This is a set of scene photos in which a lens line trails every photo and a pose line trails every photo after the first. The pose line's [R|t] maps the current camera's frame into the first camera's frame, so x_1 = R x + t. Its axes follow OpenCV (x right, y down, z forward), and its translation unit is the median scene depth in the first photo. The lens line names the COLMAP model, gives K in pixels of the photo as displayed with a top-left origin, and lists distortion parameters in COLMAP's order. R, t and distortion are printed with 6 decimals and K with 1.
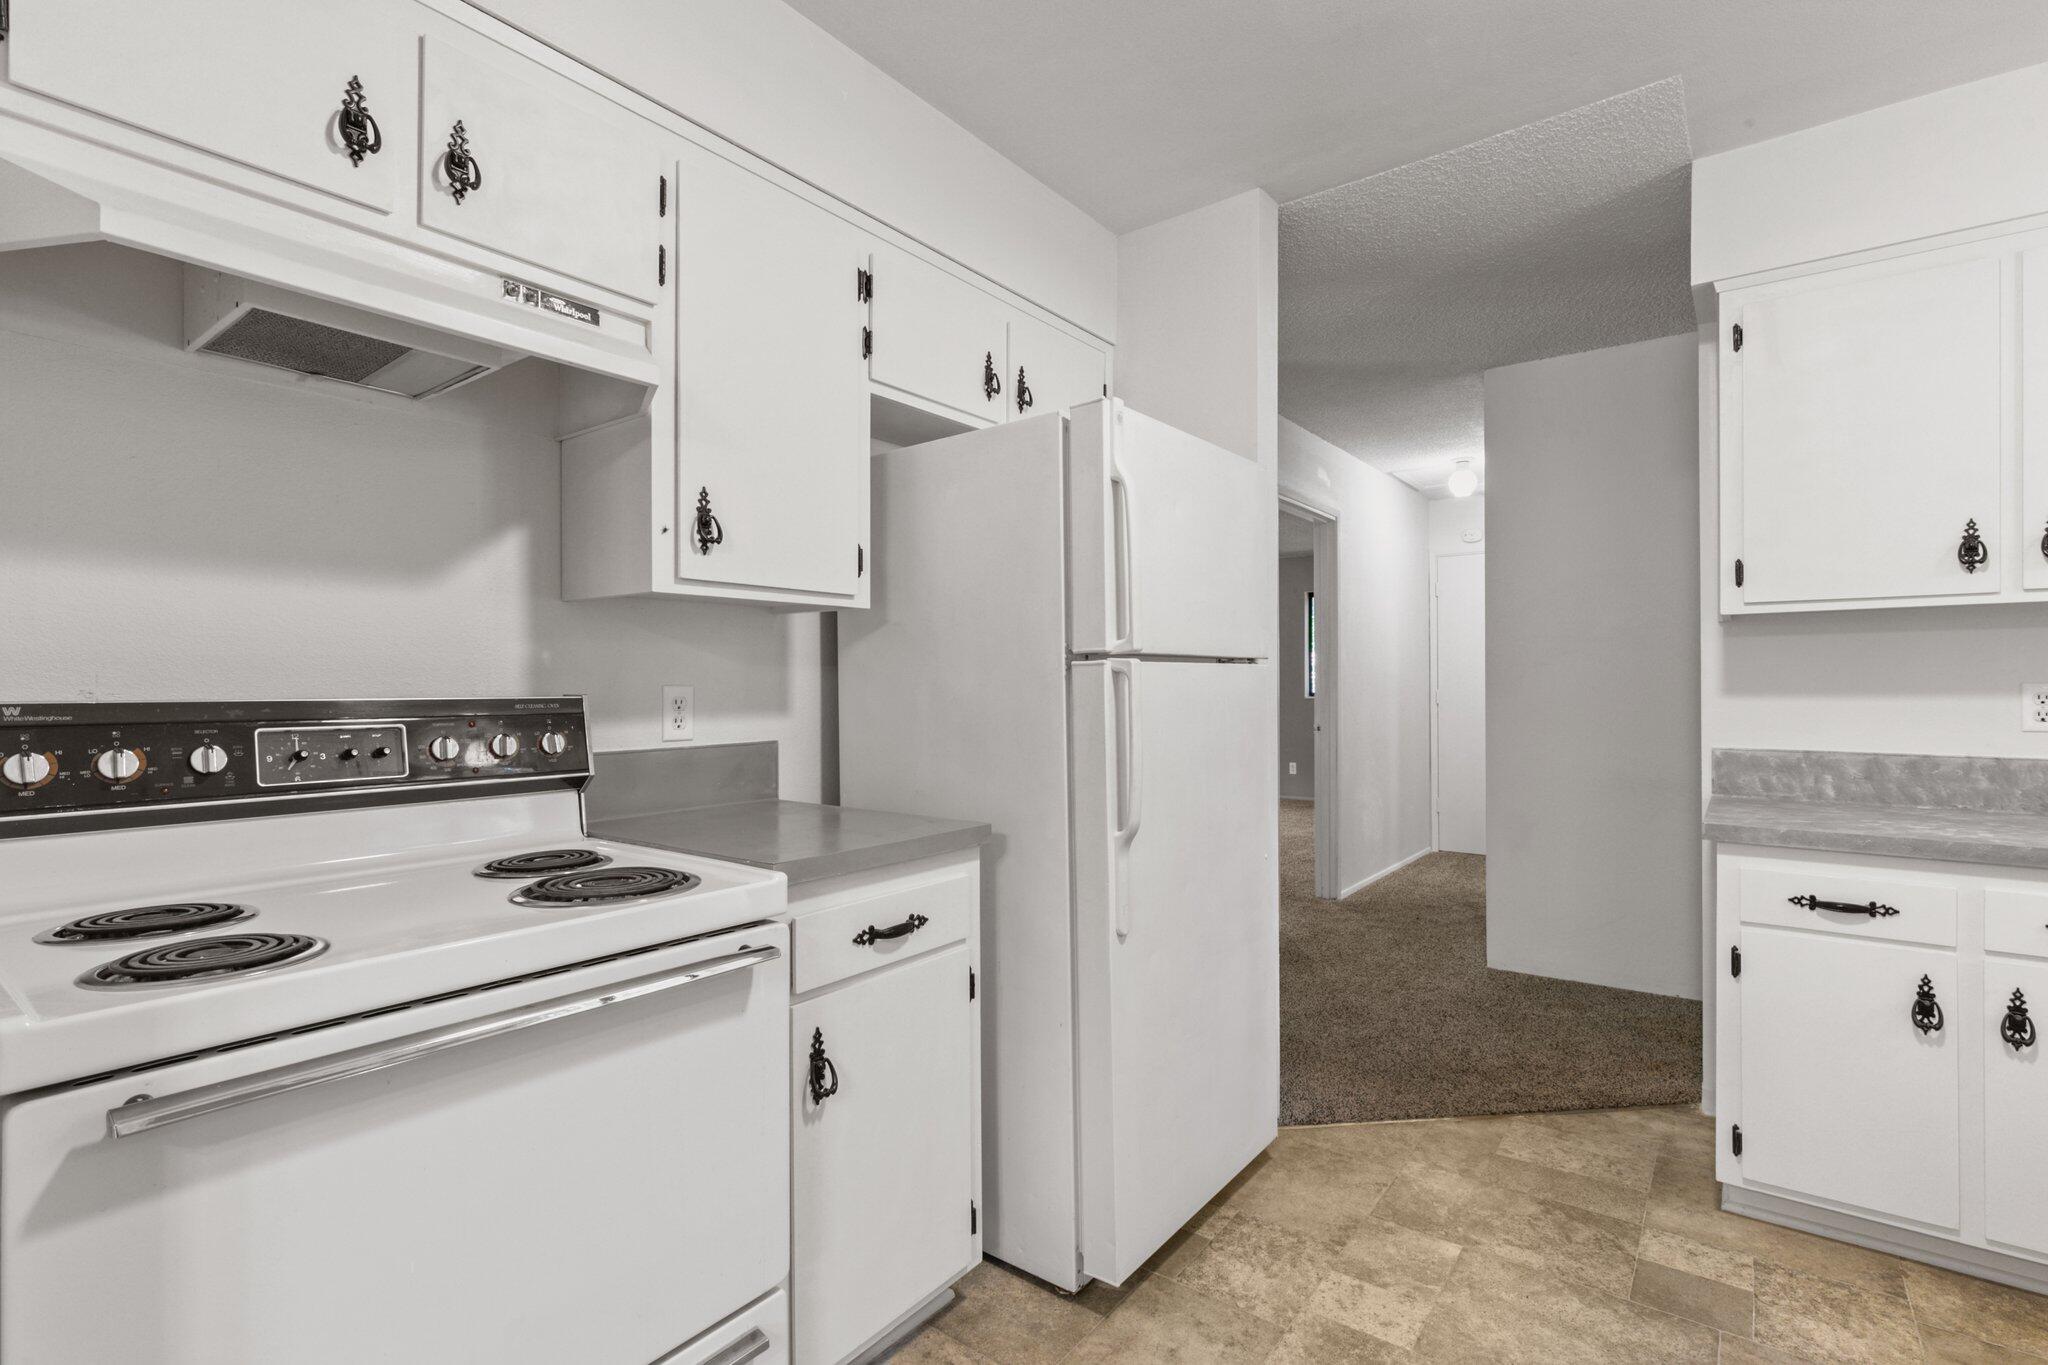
lens RADIAL K [[936.6, 0, 1048.0], [0, 936.6, 683.7], [0, 0, 1]] dist [0.000629, 0.000166]
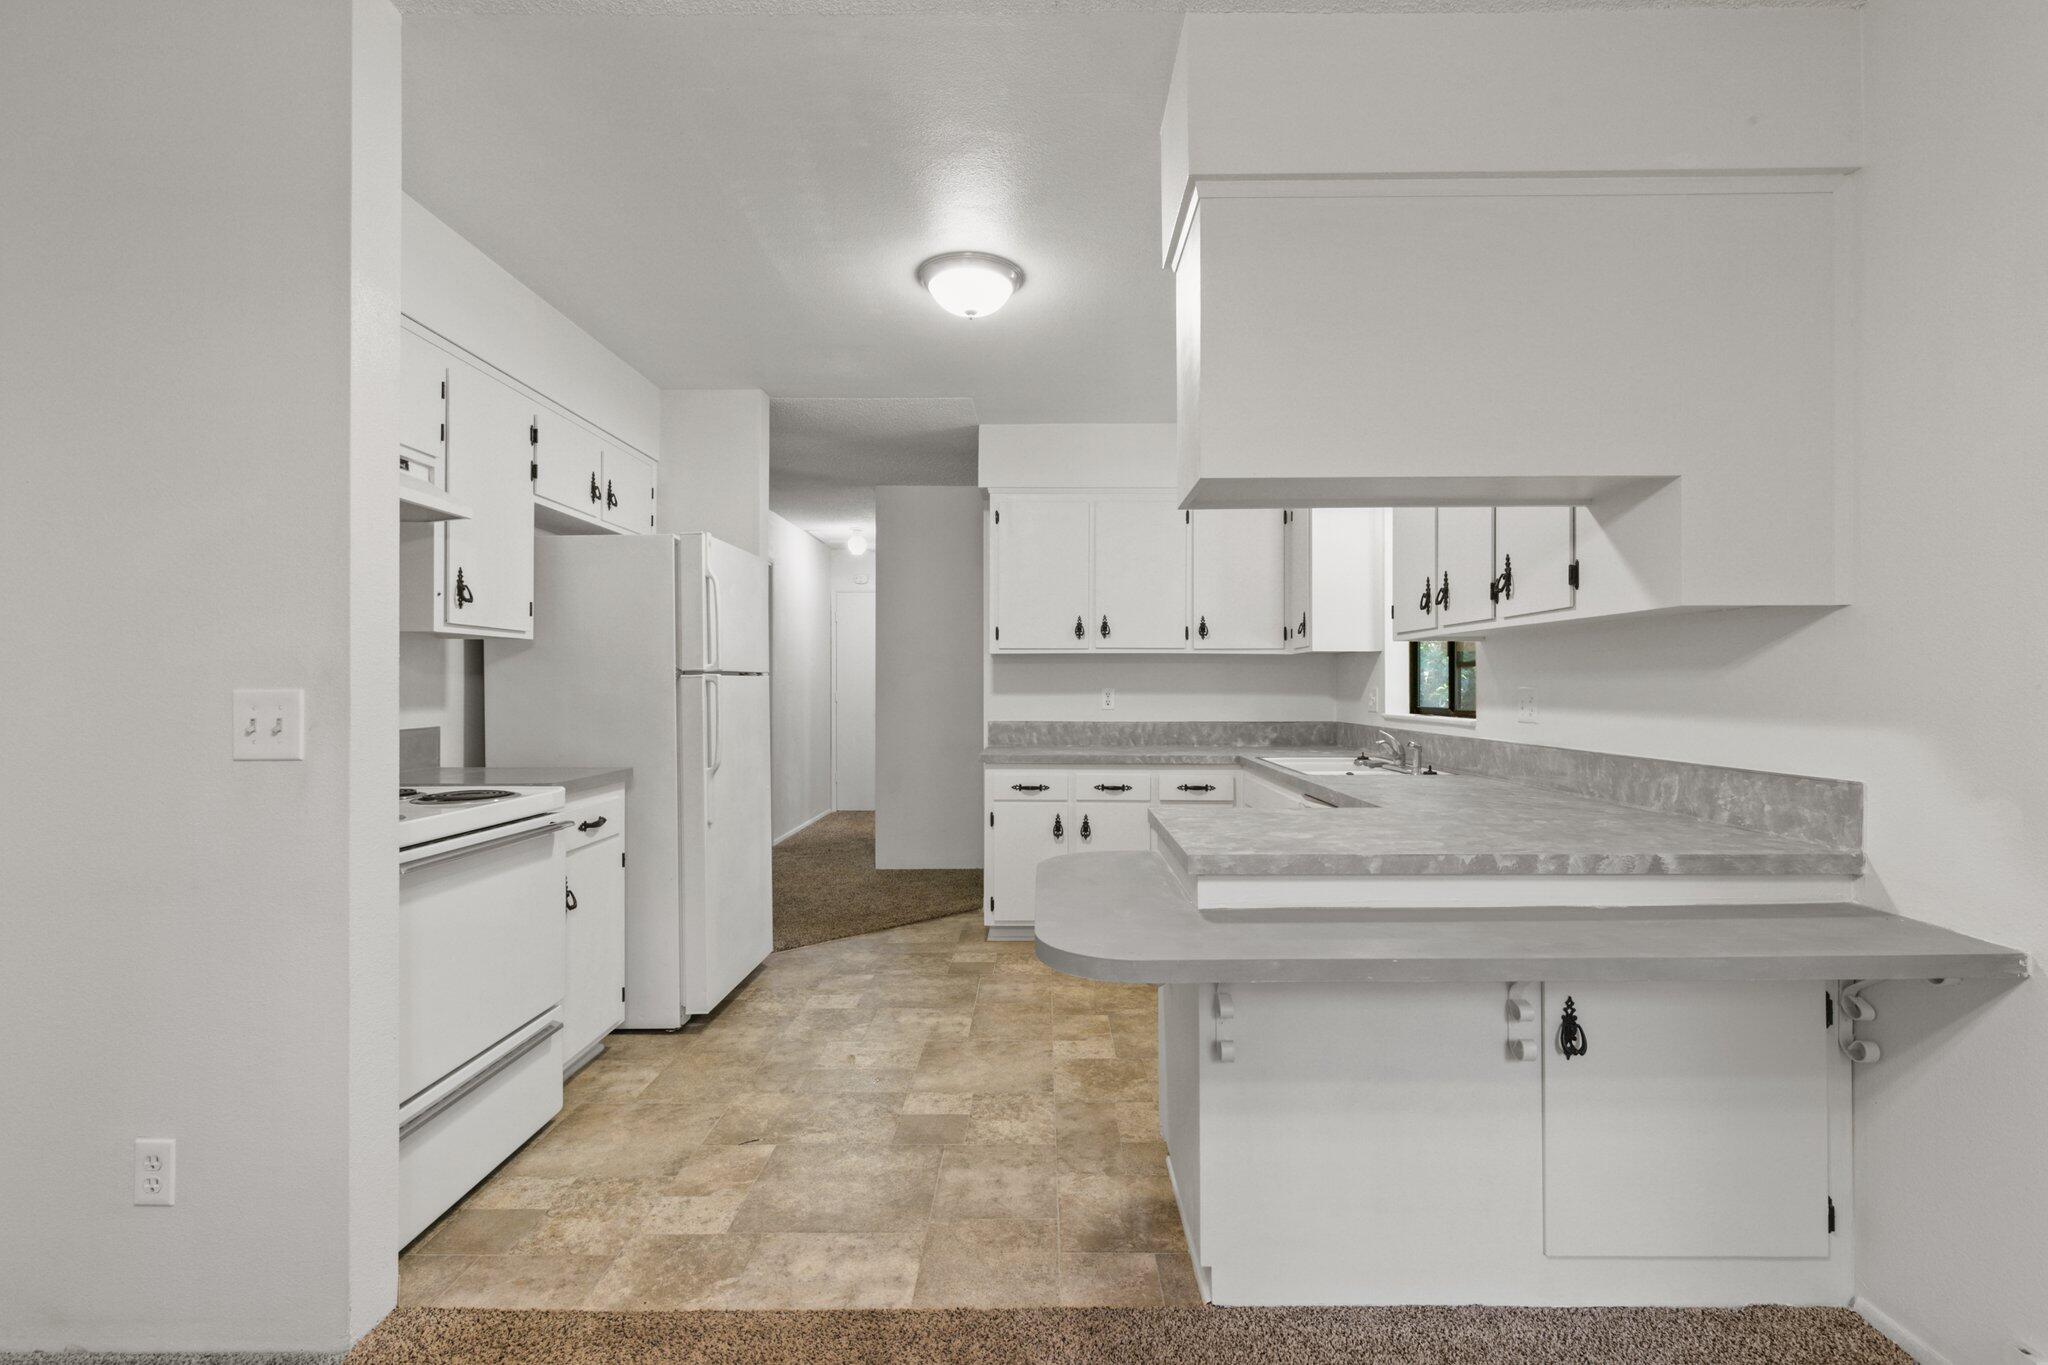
lens RADIAL K [[911.0, 0, 1037.2], [0, 911.0, 683.3], [0, 0, 1]] dist [0.003415, -0.000631]
pose [[0.805835, 0.004923, 0.592120, -0.412354], [-0.003559, 0.999988, -0.003471, -0.004003], [-0.592130, 0.000689, 0.805842, -0.733612]]
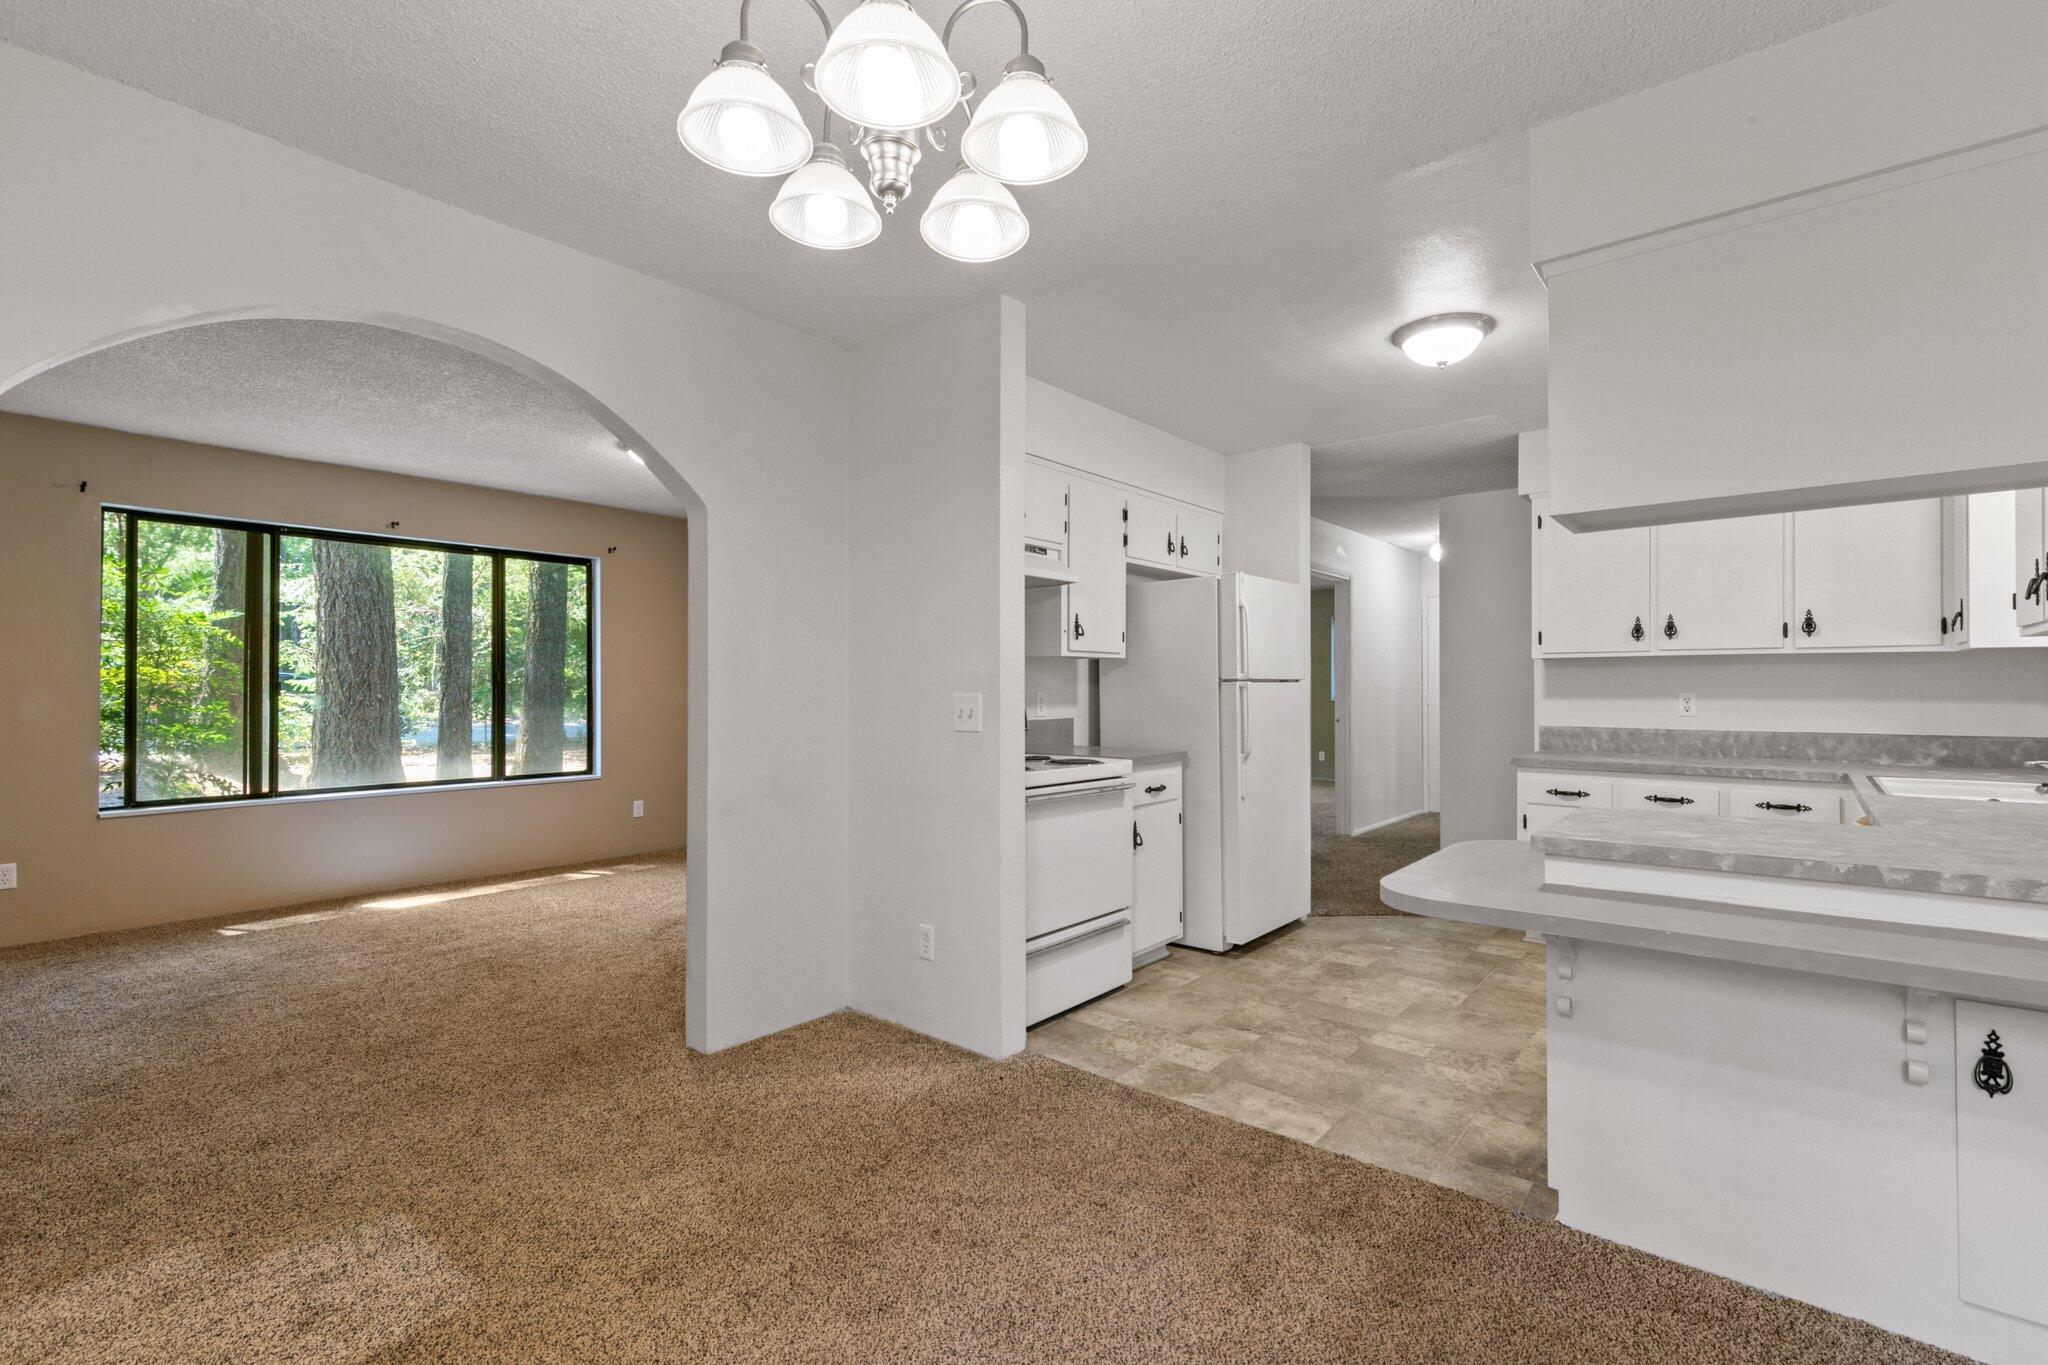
lens RADIAL K [[911.0, 0, 1037.1], [0, 911.0, 682.0], [0, 0, 1]] dist [0.003415, -0.000631]
pose [[0.998744, 0.002604, -0.050027, -0.291130], [-0.002864, 0.999983, -0.005125, -0.011076], [0.050013, 0.005261, 0.998735, -1.182578]]
